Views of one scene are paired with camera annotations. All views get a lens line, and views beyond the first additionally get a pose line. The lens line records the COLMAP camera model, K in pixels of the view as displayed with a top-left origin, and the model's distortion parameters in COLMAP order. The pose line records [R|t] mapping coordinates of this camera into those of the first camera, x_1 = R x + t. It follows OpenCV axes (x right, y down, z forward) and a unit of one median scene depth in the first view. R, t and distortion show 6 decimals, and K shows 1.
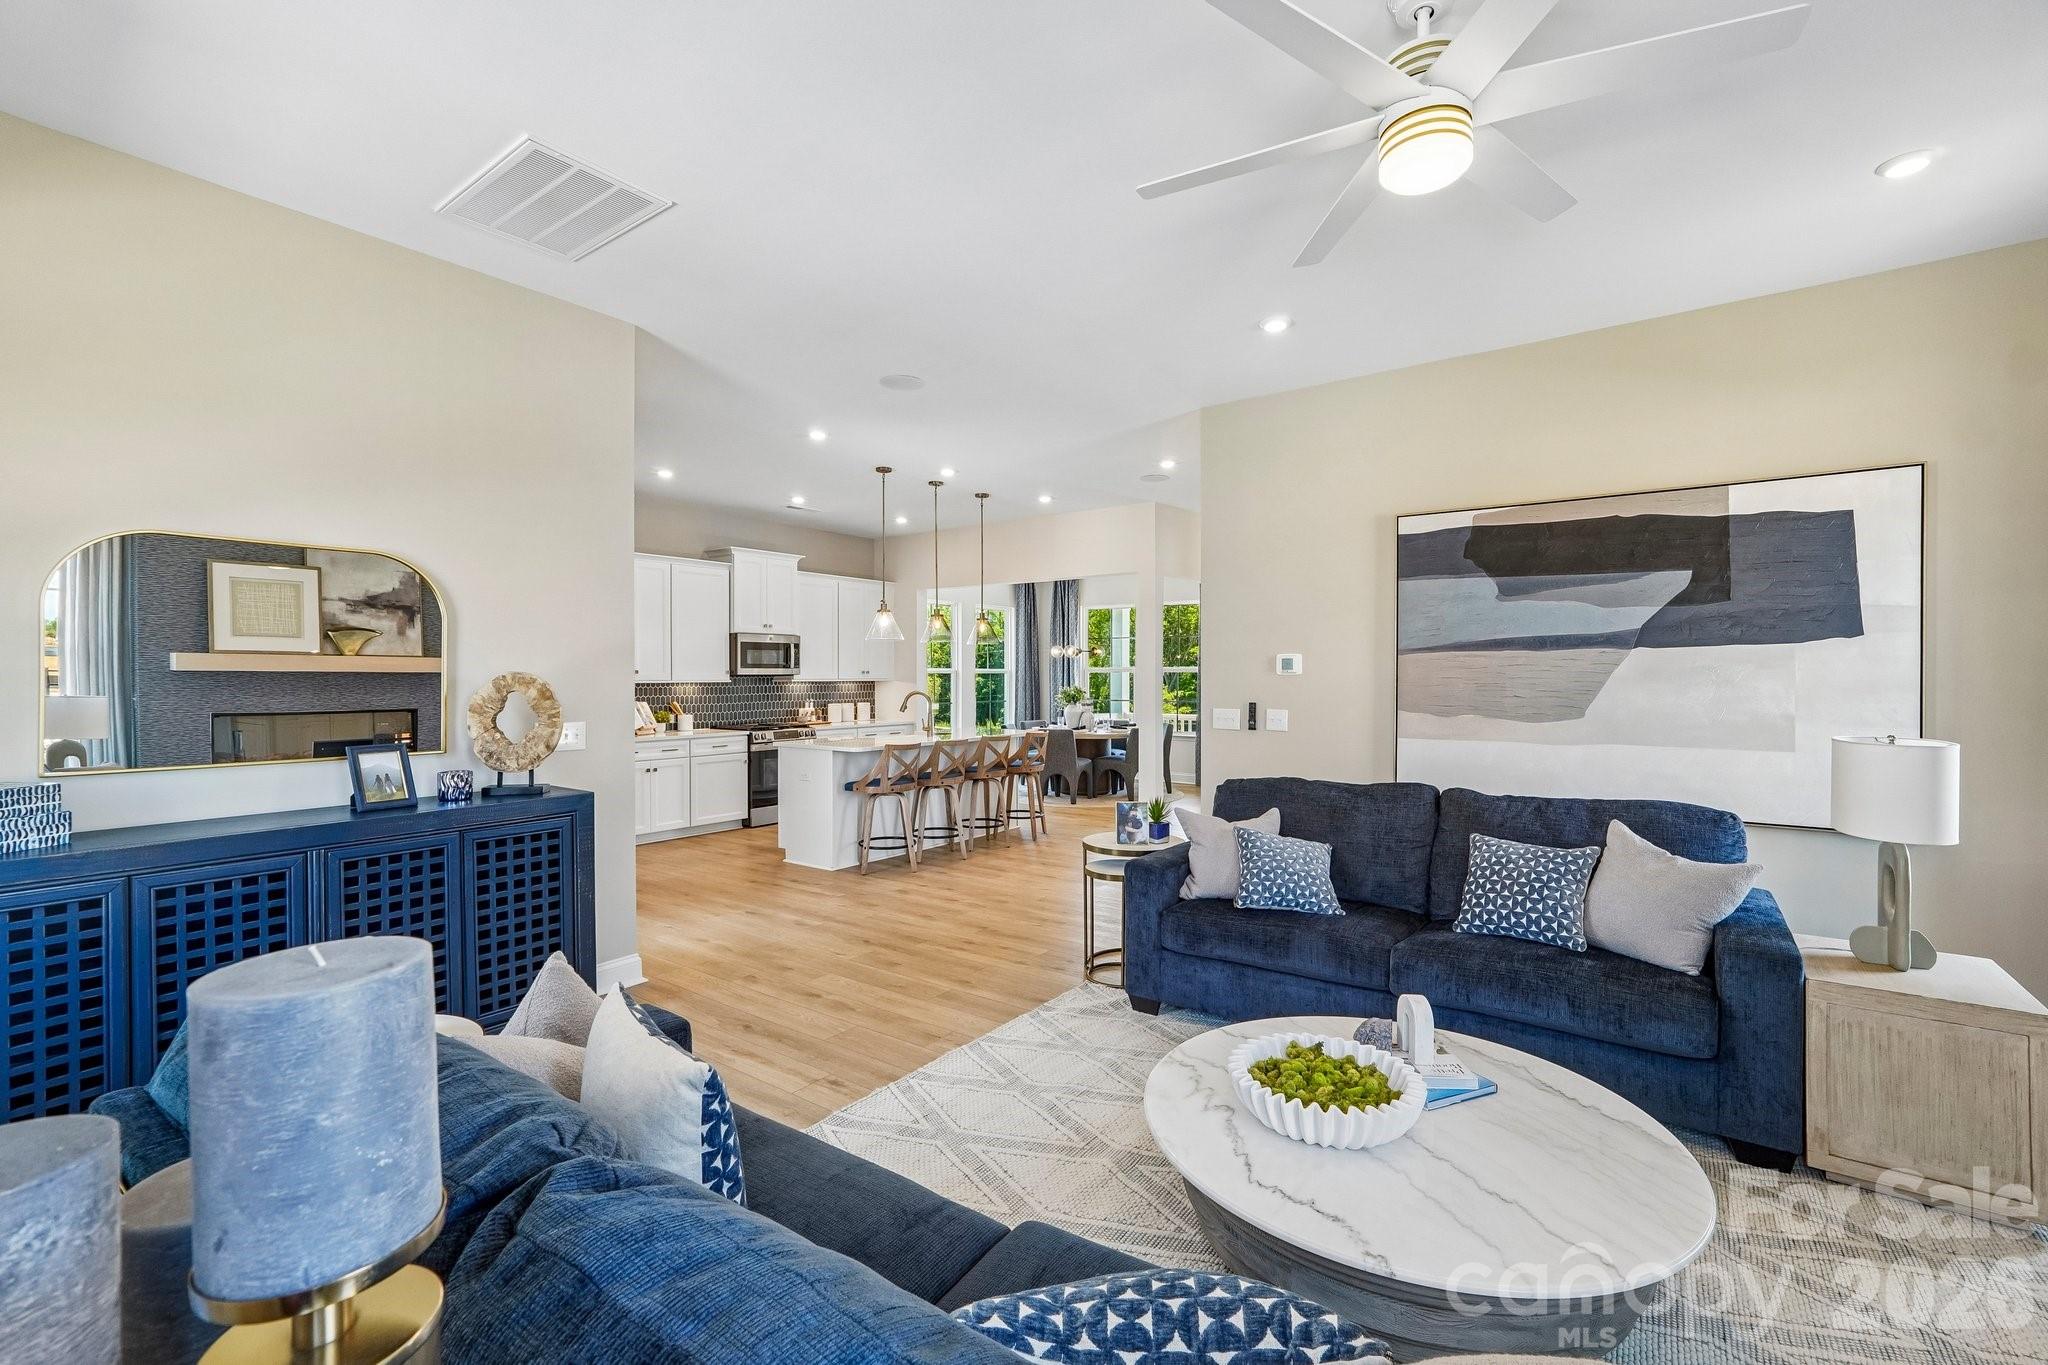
lens RADIAL K [[872.5, 0, 1020.6], [0, 872.5, 677.3], [0, 0, 1]] dist [-0.017244, 0.006515]
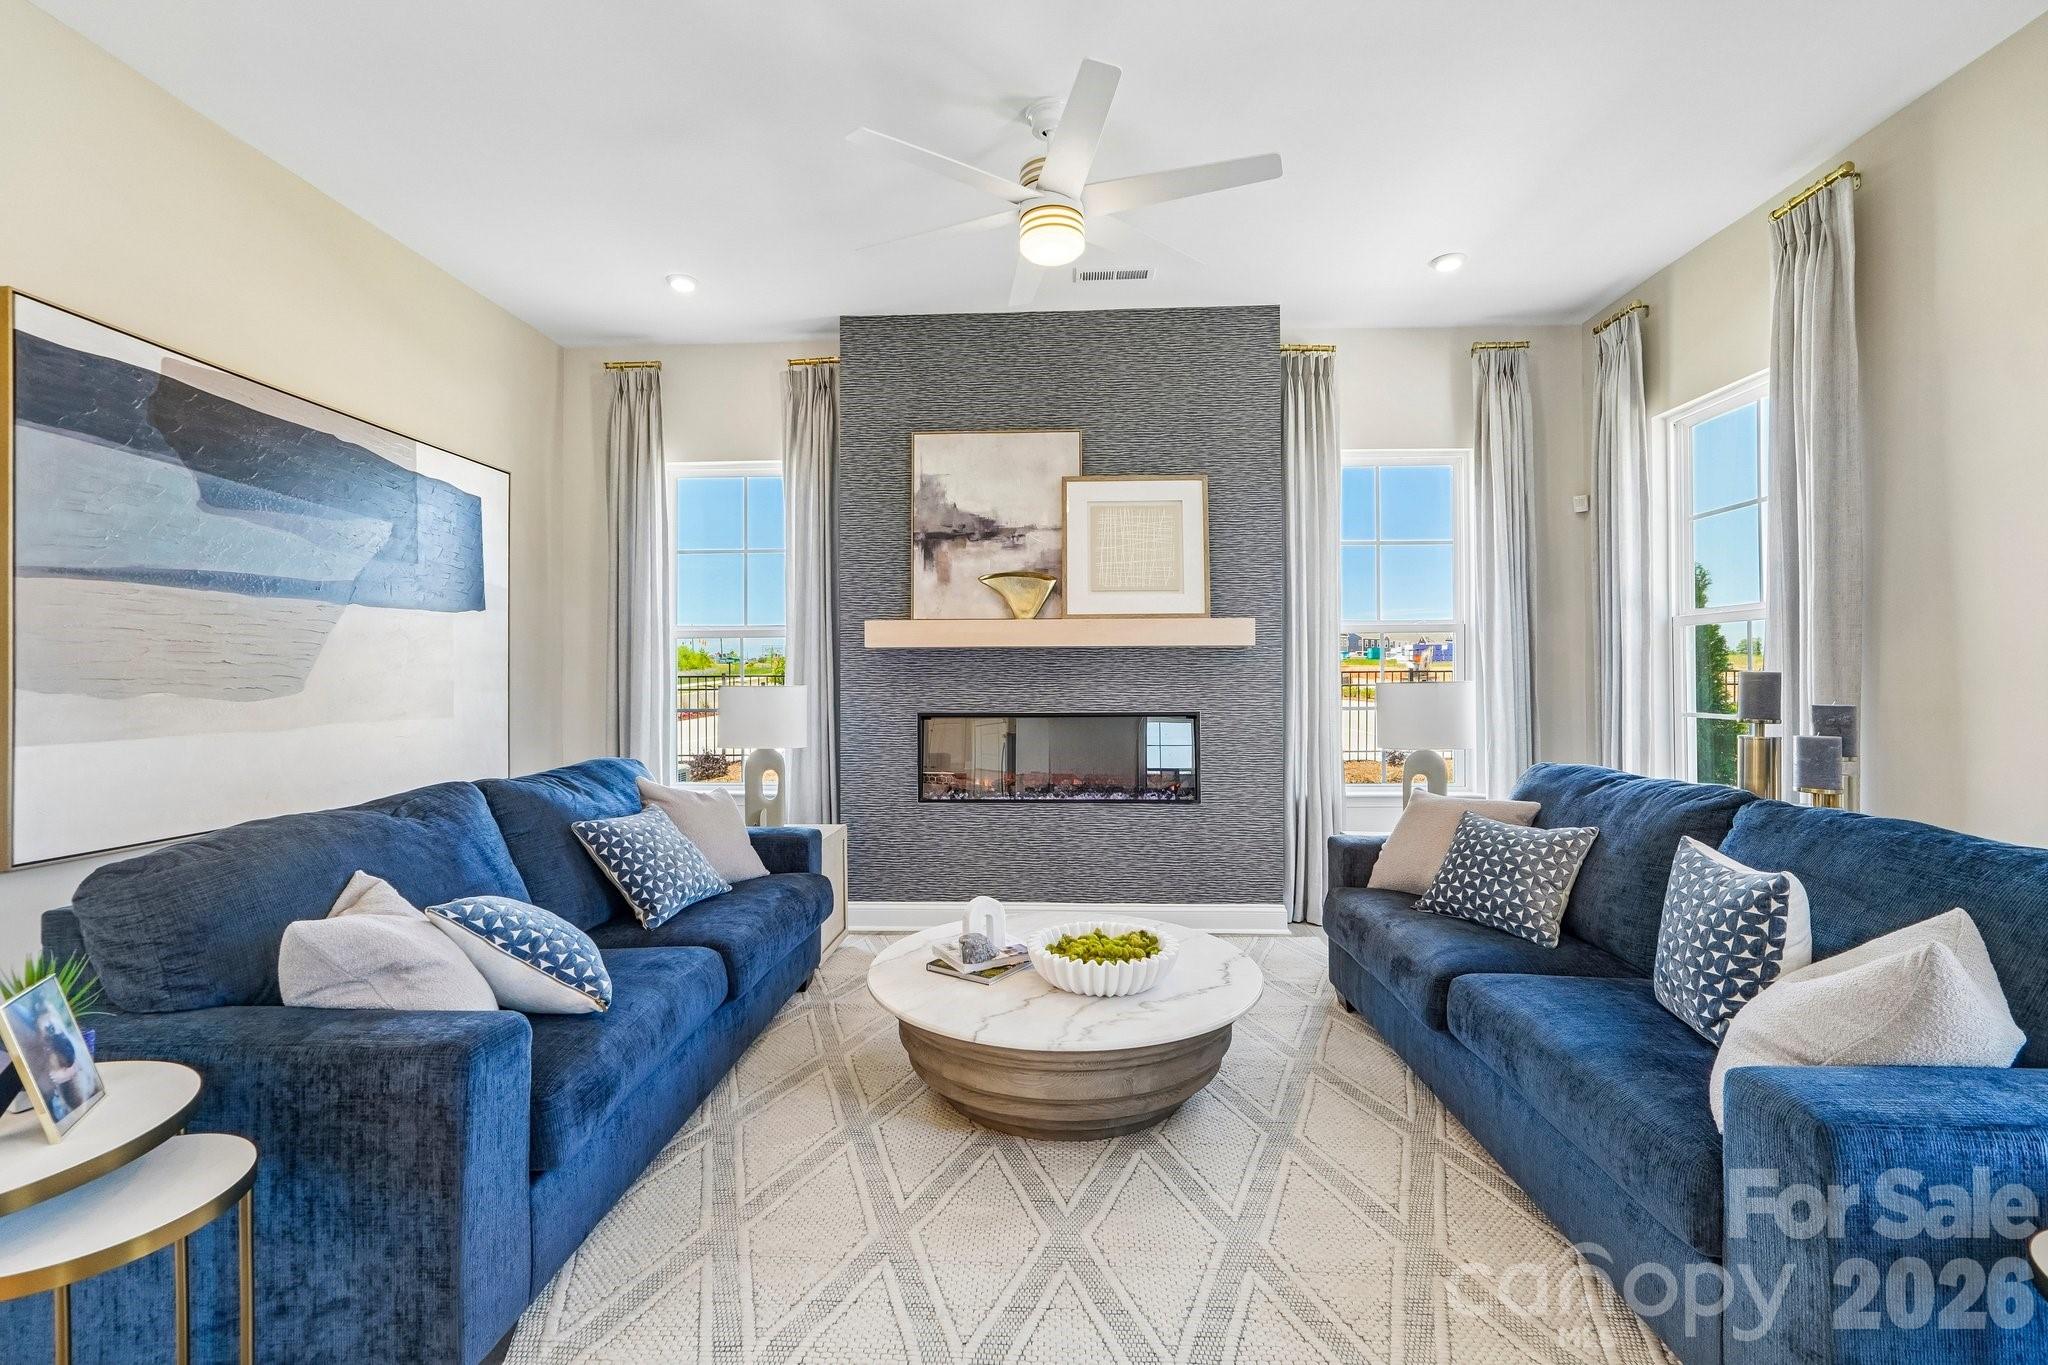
lens RADIAL K [[872.5, 0, 1027.1], [0, 872.5, 678.8], [0, 0, 1]] dist [-0.017244, 0.006515]
pose [[-0.555862, 0.003010, 0.831269, -0.154780], [0.007473, 0.999971, 0.001376, 0.019581], [-0.831241, 0.006977, -0.555869, 0.443840]]
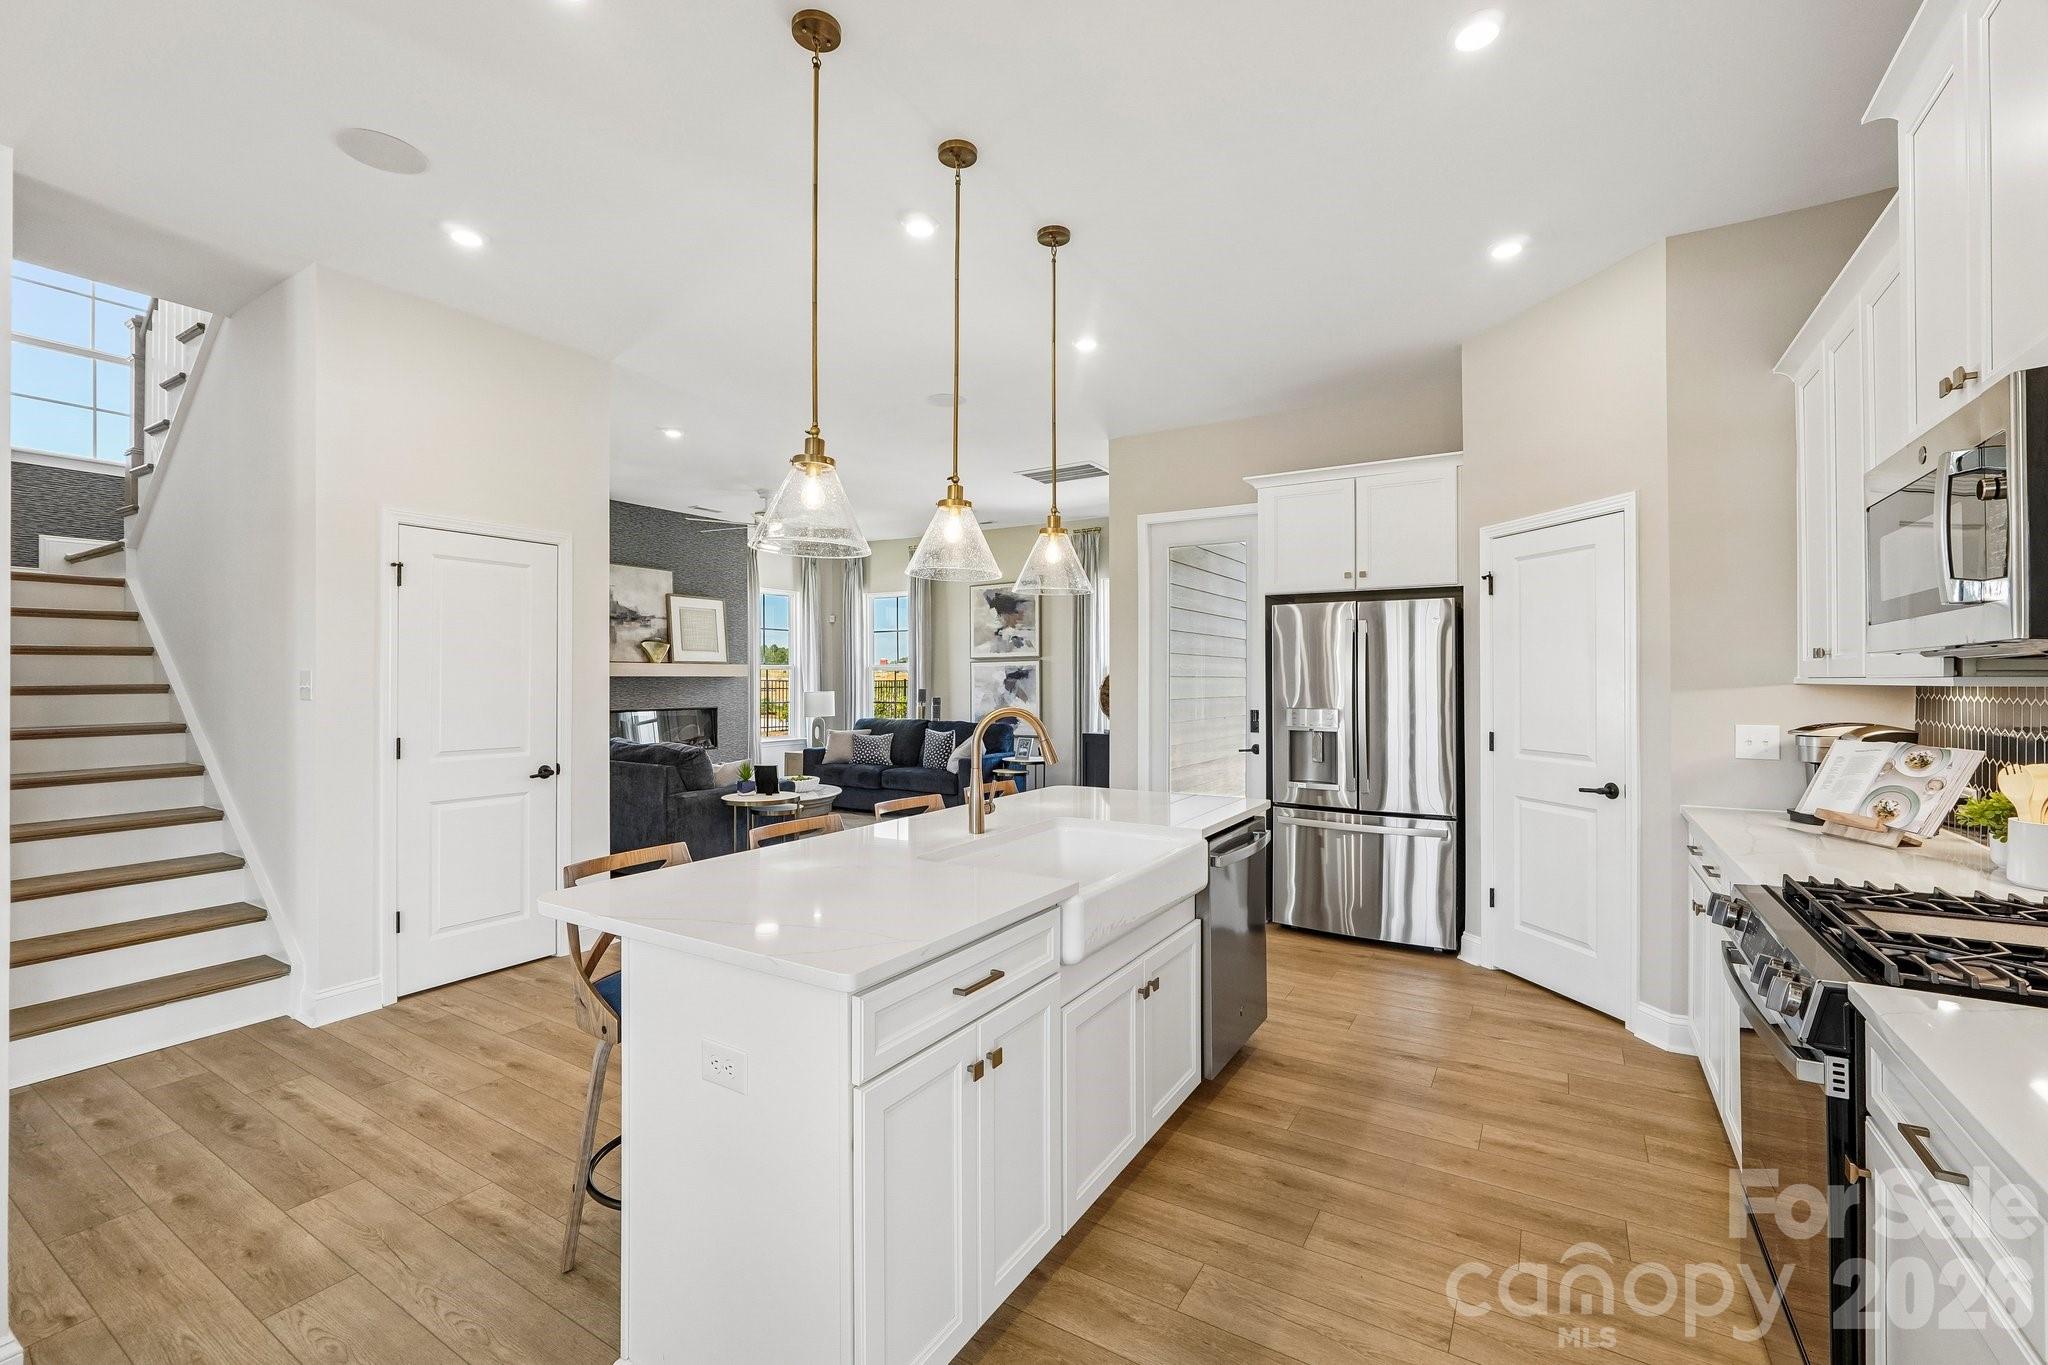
lens RADIAL K [[872.5, 0, 1021.4], [0, 872.5, 675.5], [0, 0, 1]] dist [-0.017244, 0.006515]
pose [[-0.996585, 0.002383, -0.082543, -0.081580], [0.002355, 0.999997, 0.000447, 0.002014], [0.082544, 0.000251, -0.996587, 1.204158]]
